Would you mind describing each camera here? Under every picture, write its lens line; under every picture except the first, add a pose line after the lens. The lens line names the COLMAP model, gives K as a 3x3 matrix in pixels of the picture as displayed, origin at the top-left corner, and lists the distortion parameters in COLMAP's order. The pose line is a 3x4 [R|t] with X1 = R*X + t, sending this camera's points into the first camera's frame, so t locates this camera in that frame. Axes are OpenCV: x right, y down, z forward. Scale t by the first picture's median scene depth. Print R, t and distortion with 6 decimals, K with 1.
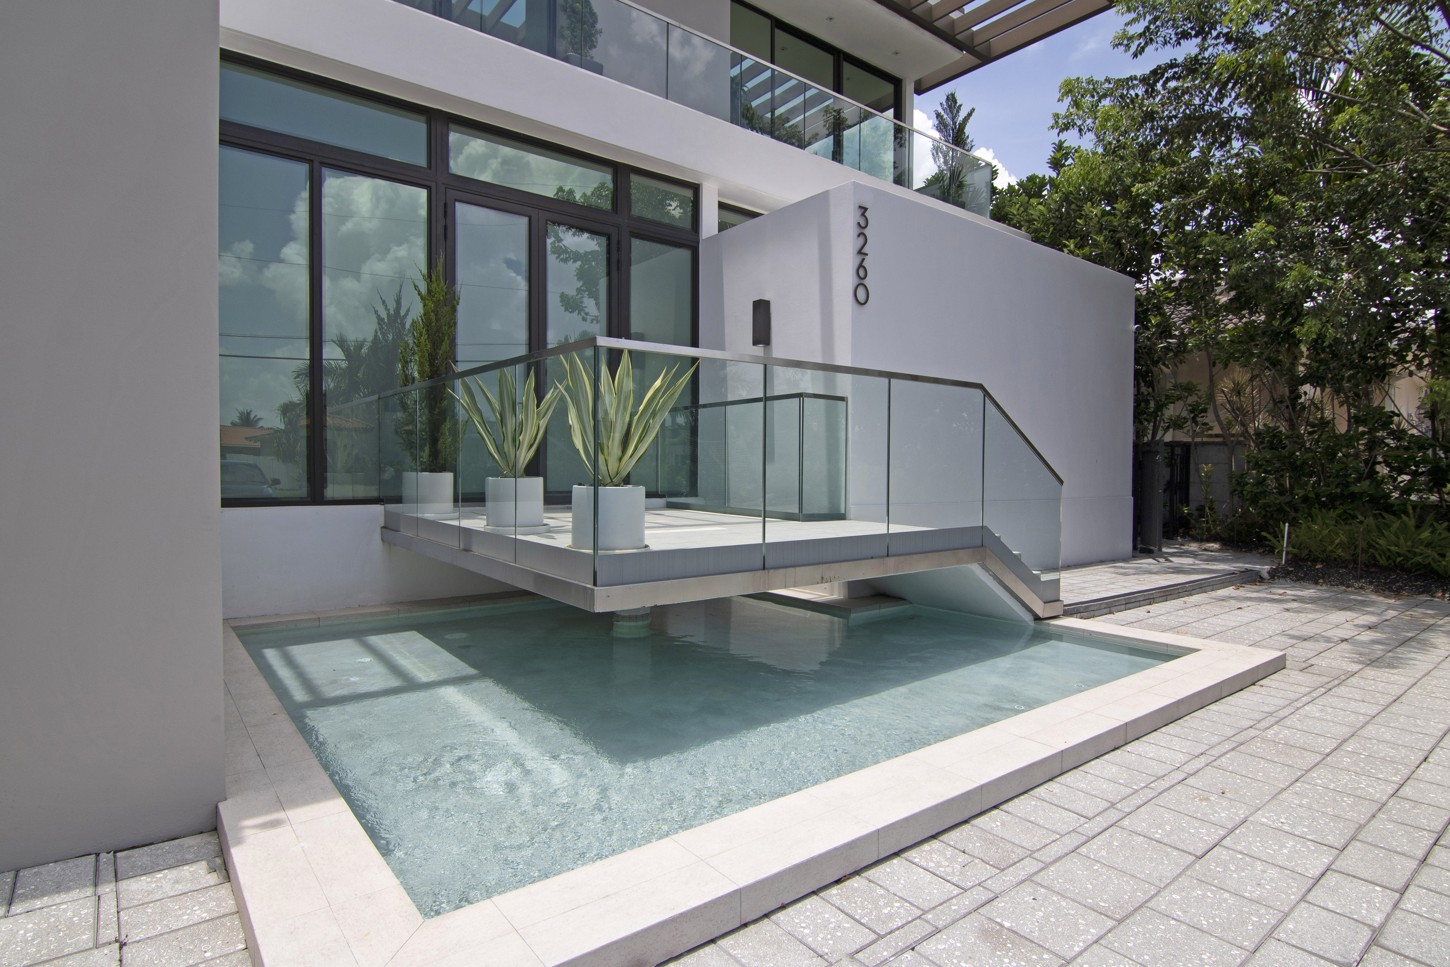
lens RADIAL K [[745.5, 0, 727.2], [0, 745.5, 487.7], [0, 0, 1]] dist [-0.008261, -0.001871]
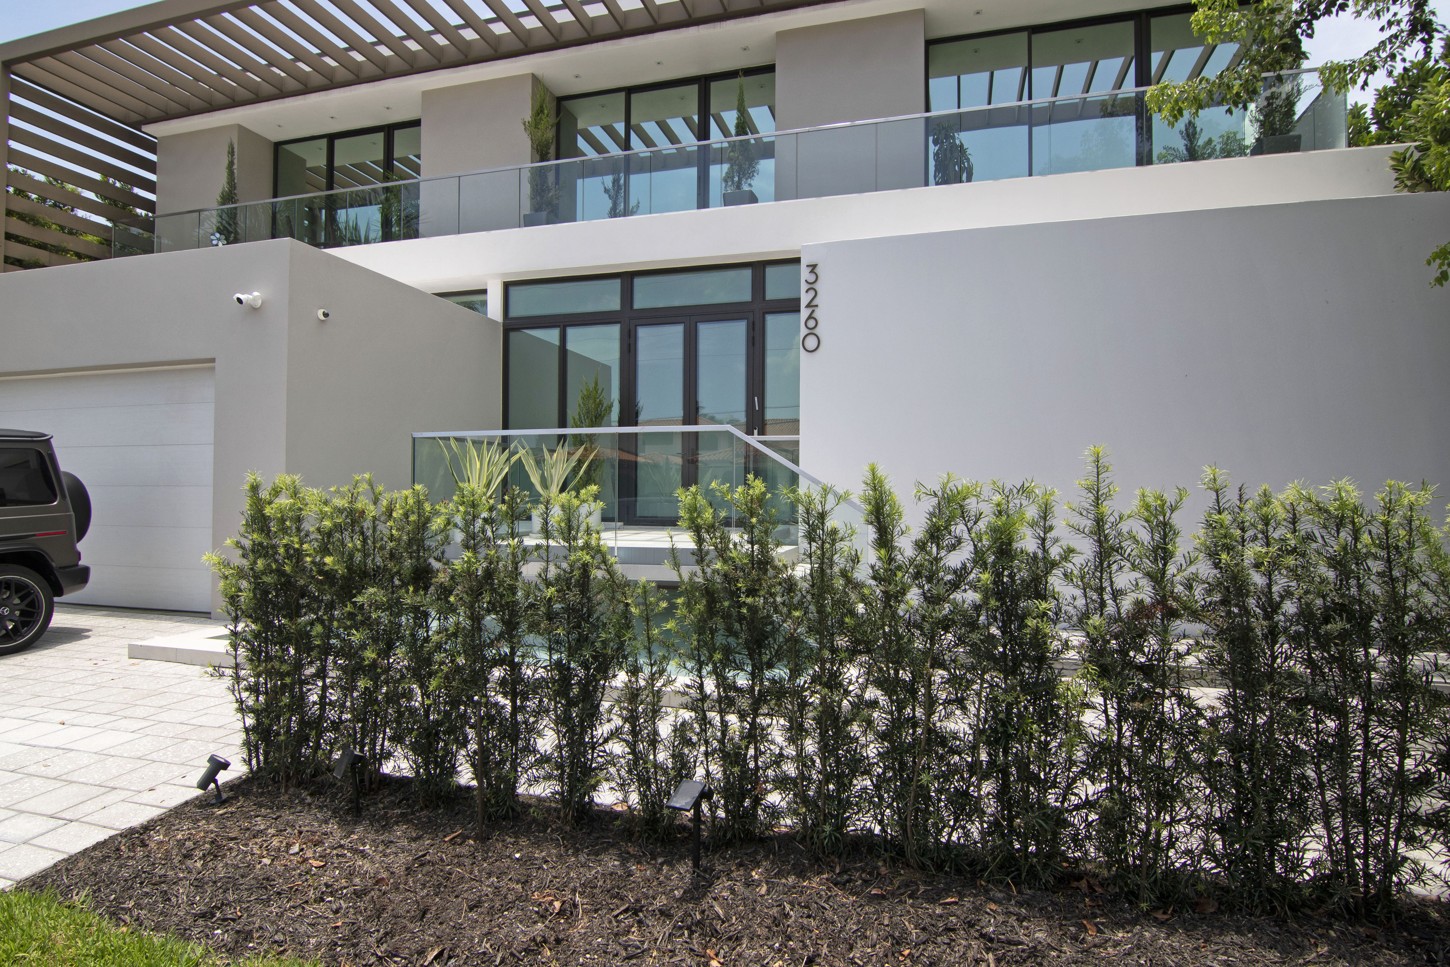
lens RADIAL K [[745.5, 0, 727.2], [0, 745.5, 487.7], [0, 0, 1]] dist [-0.008261, -0.001871]
pose [[0.585436, -0.004322, -0.810707, 1.005614], [-0.034240, 0.998962, -0.030051, -0.007720], [0.809995, 0.045352, 0.584681, 0.264353]]
